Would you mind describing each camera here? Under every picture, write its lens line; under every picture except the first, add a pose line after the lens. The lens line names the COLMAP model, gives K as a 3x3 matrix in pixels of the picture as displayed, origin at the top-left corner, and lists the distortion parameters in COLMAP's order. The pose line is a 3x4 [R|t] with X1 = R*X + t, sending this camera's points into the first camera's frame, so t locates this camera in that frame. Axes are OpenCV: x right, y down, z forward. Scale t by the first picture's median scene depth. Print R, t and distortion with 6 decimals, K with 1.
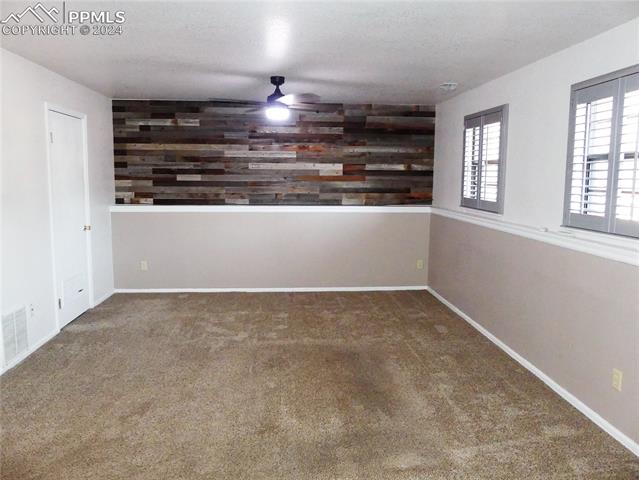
lens RADIAL K [[488.2, 0, 315.7], [0, 488.2, 243.1], [0, 0, 1]] dist [-0.032262, 0.002144]
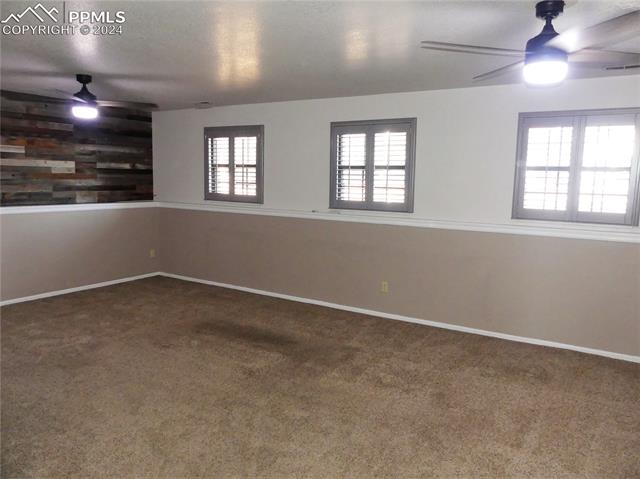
lens RADIAL K [[488.9, 0, 316.2], [0, 488.9, 242.6], [0, 0, 1]] dist [-0.032262, 0.002144]
pose [[0.592148, -0.100189, 0.799577, -0.455532], [0.093270, 0.994093, 0.055488, -0.008258], [-0.800413, 0.041719, 0.597995, 0.030406]]
